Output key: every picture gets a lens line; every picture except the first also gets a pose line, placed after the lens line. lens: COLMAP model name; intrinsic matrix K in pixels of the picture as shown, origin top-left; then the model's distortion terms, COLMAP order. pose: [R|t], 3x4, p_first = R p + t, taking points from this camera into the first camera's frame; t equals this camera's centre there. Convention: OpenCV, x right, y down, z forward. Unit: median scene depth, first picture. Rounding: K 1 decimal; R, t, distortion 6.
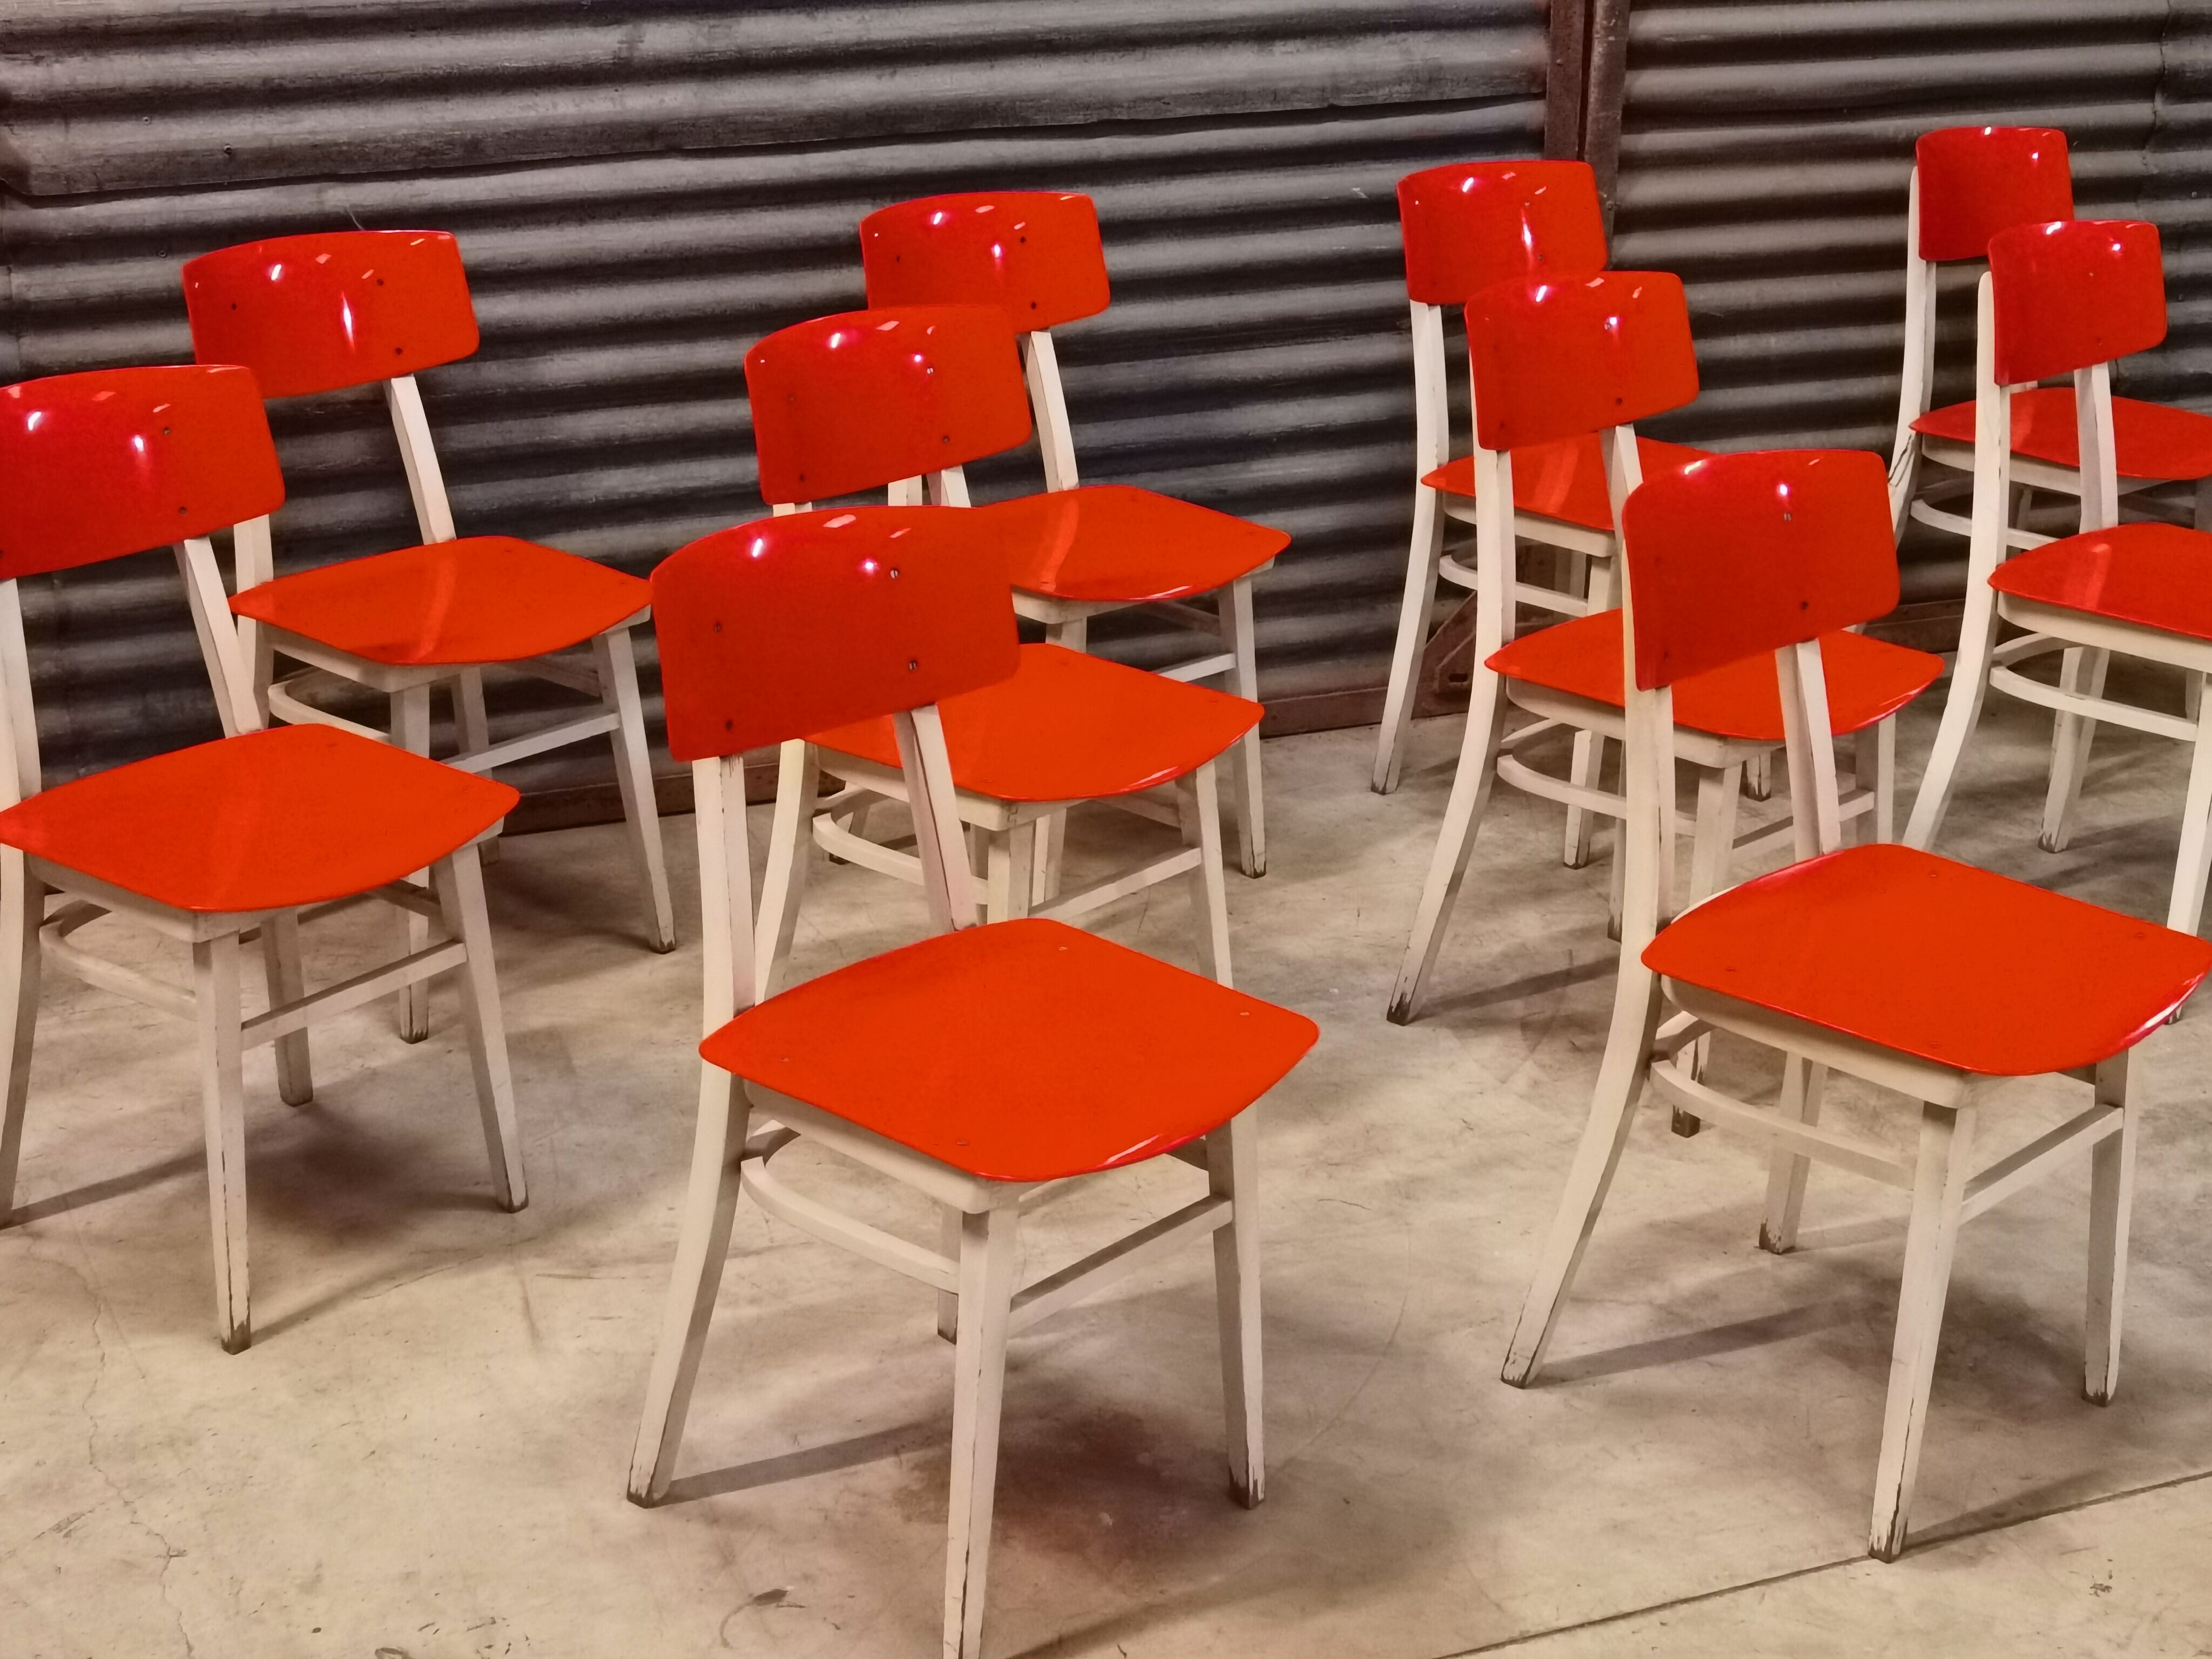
lens RADIAL K [[3075.5, 0, 1092.4], [0, 3075.5, 828.7], [0, 0, 1]] dist [-0.040414, 0.158090]
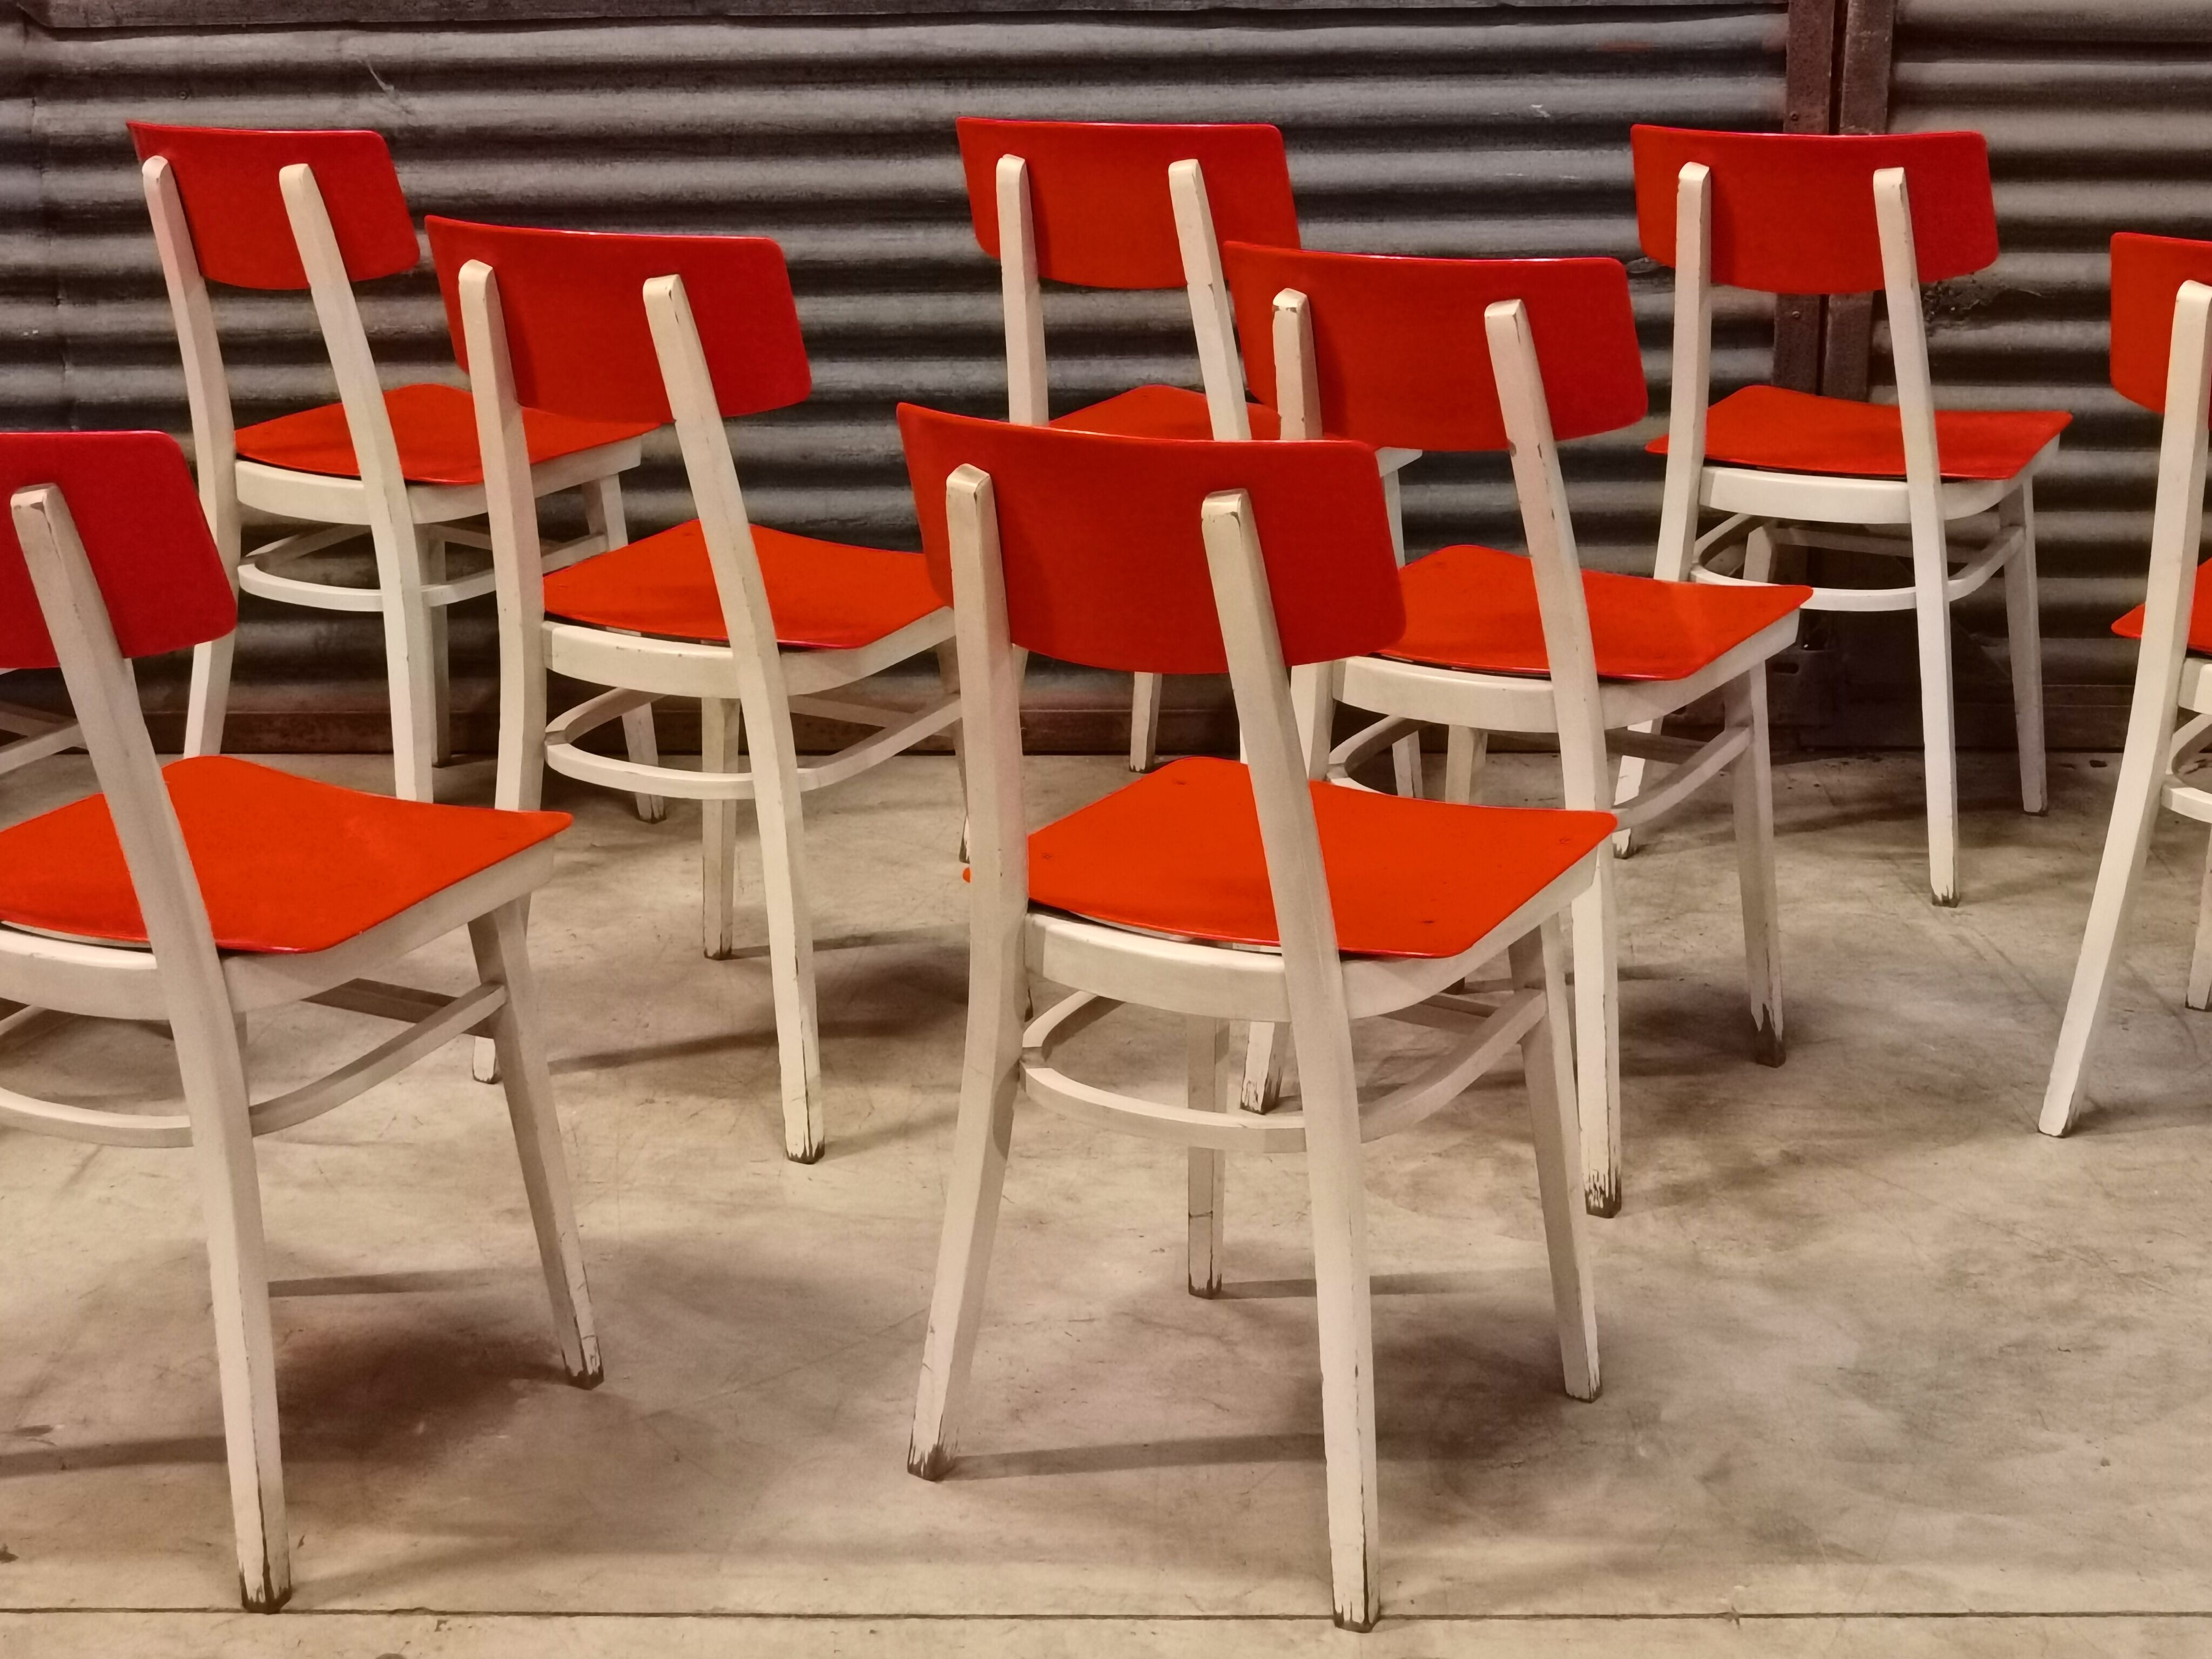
lens RADIAL K [[3658.5, 0, 1106.0], [0, 3658.5, 829.5], [0, 0, 1]] dist [0.009579, -0.127349]
pose [[0.932637, 0.109496, -0.343801, 0.388656], [-0.128208, 0.991228, -0.032101, 0.041619], [0.337270, 0.074017, 0.938494, 0.032459]]
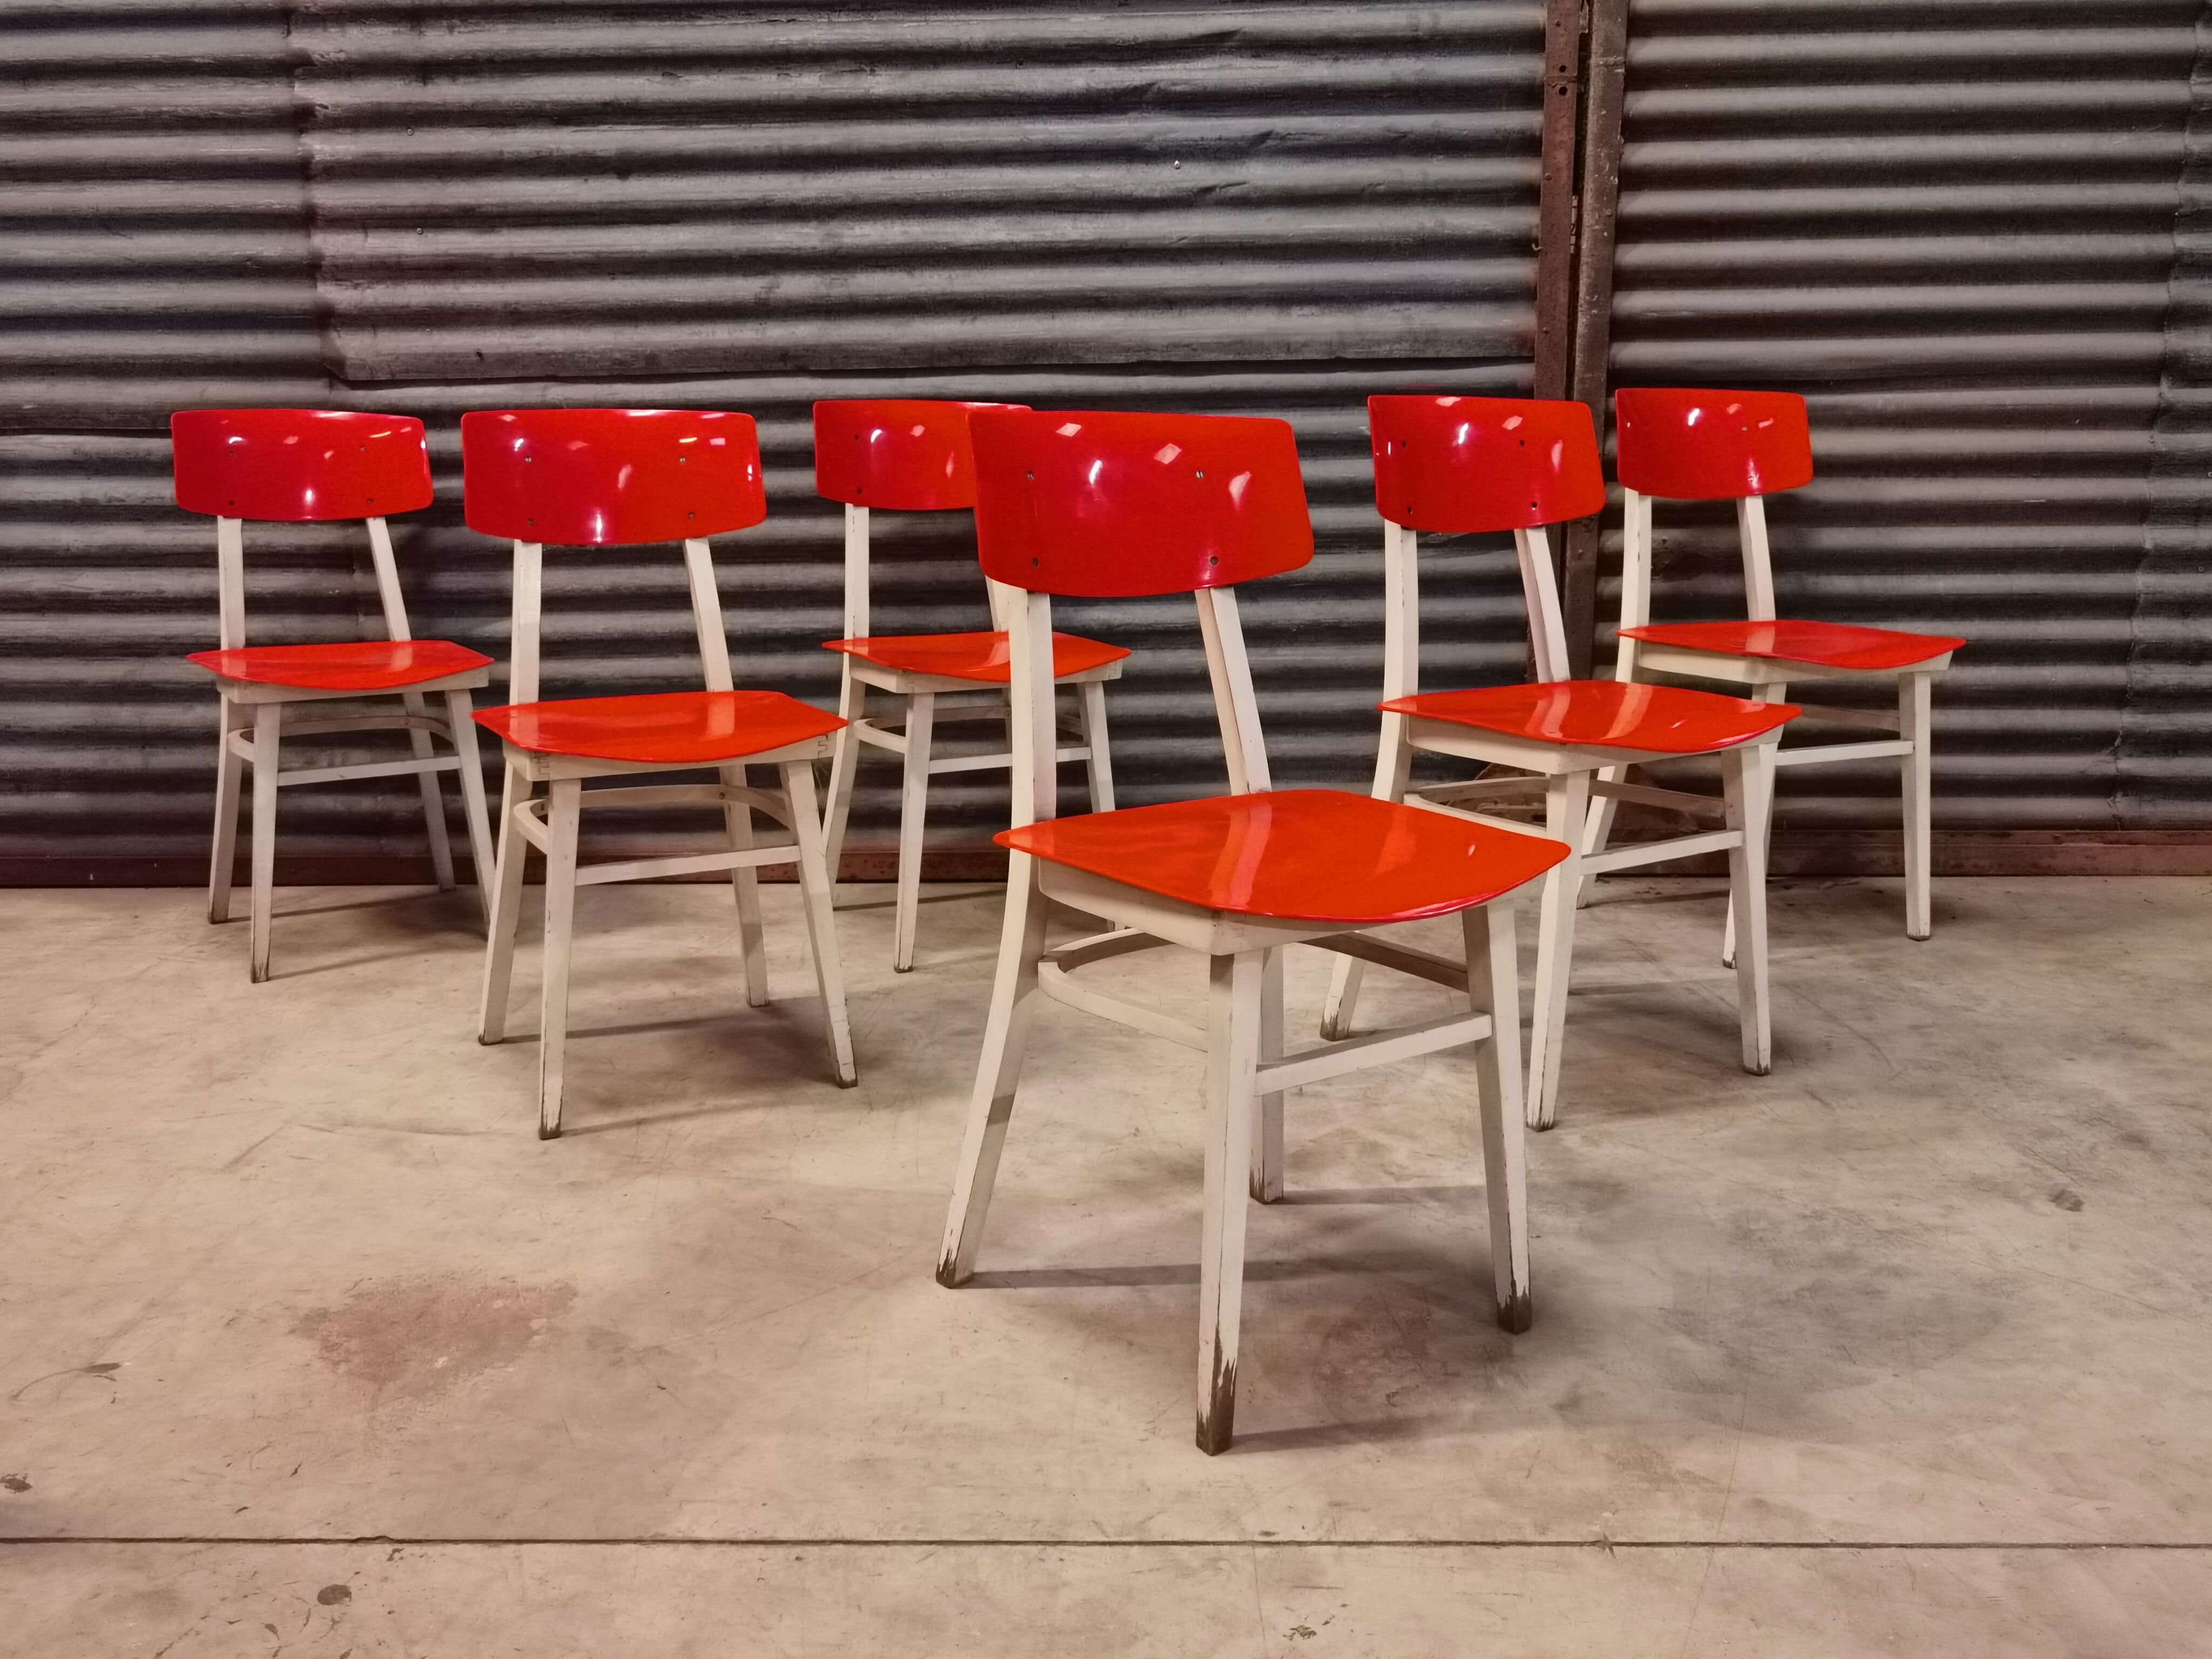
lens RADIAL K [[1908.5, 0, 1093.3], [0, 1908.5, 810.6], [0, 0, 1]] dist [0.016333, 0.009626]
pose [[0.929152, 0.065545, -0.363842, 0.310987], [-0.126124, 0.981315, -0.145305, 0.076496], [0.347519, 0.180899, 0.920057, 0.320866]]
